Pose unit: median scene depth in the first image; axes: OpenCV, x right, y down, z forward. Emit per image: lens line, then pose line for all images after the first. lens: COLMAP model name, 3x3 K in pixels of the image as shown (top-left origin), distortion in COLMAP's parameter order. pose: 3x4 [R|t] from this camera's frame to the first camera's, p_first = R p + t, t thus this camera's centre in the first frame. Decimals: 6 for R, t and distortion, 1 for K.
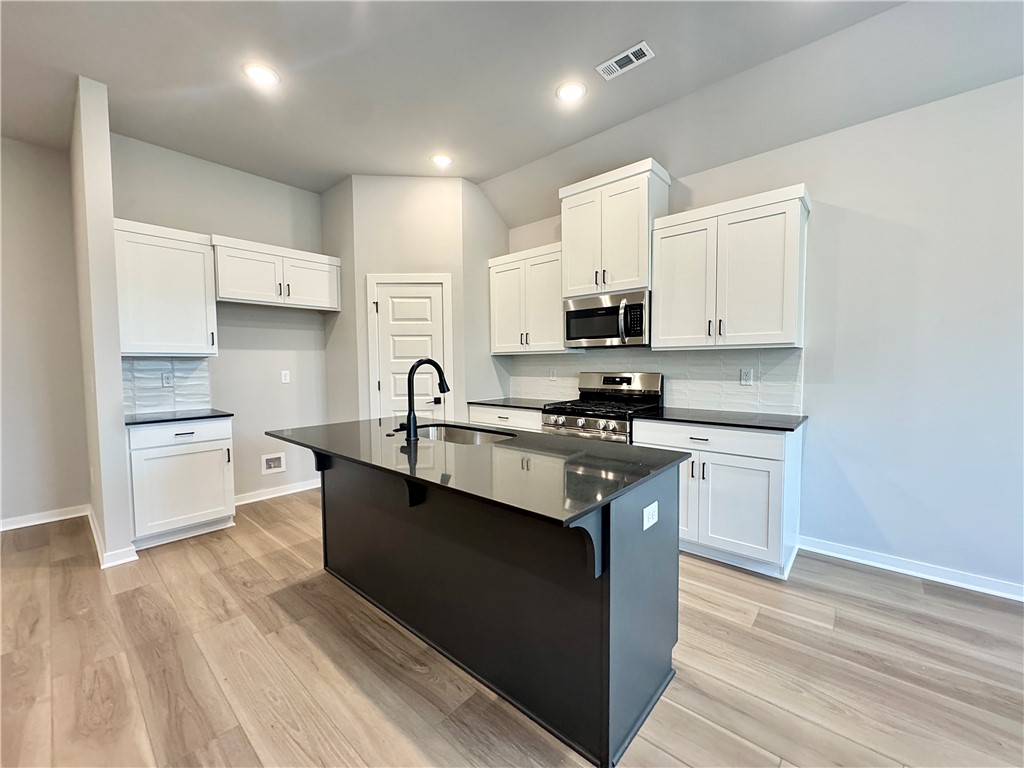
lens RADIAL K [[410.3, 0, 512.0], [0, 410.3, 384.0], [0, 0, 1]] dist [-0.002589, -0.000215]
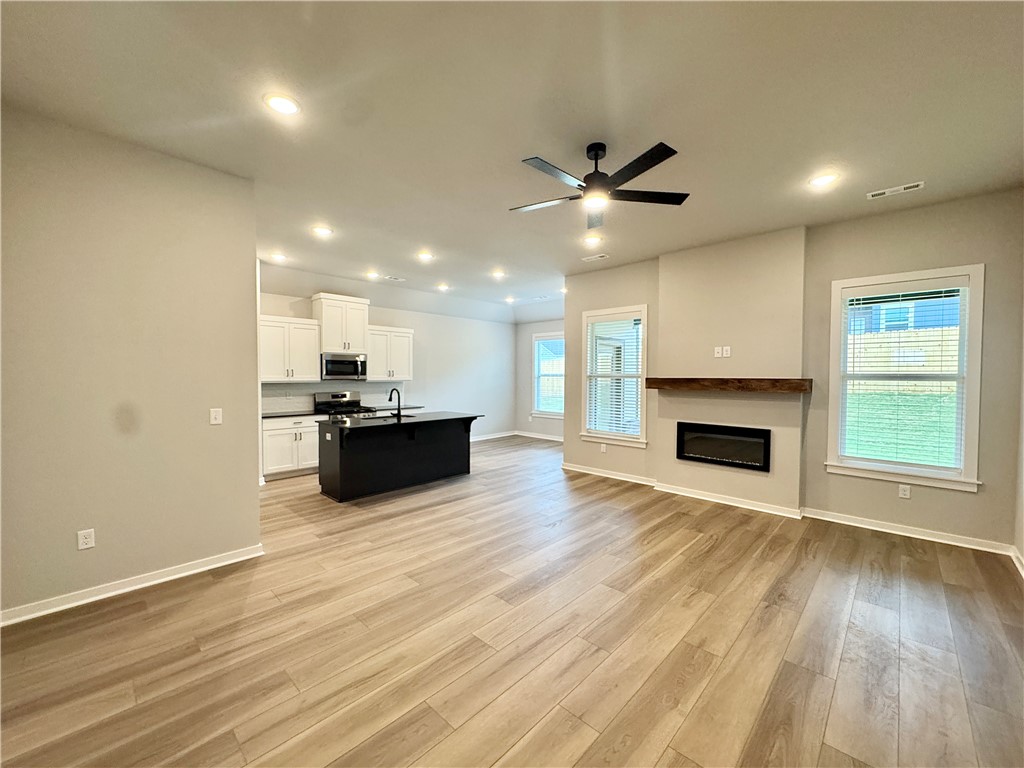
lens RADIAL K [[410.3, 0, 512.0], [0, 410.3, 384.0], [0, 0, 1]] dist [-0.002589, -0.000215]
pose [[0.037514, -0.013126, 0.999210, -1.806470], [0.048651, 0.998752, 0.011294, -0.052771], [-0.998111, 0.048189, 0.038106, 0.107919]]
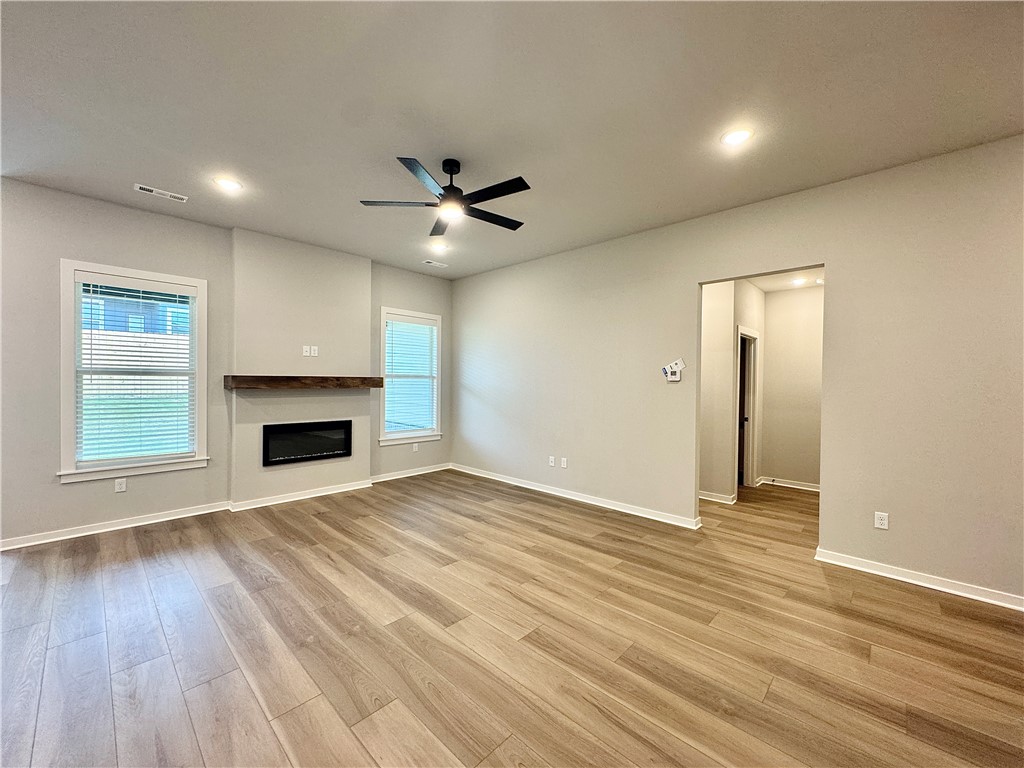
lens RADIAL K [[406.2, 0, 512.0], [0, 406.2, 384.0], [0, 0, 1]] dist [-0.001911, -0.000071]
pose [[-0.999317, -0.002804, 0.036856, -1.102650], [-0.000579, 0.998183, 0.060246, -0.083552], [-0.036958, 0.060183, -0.997503, 0.890331]]
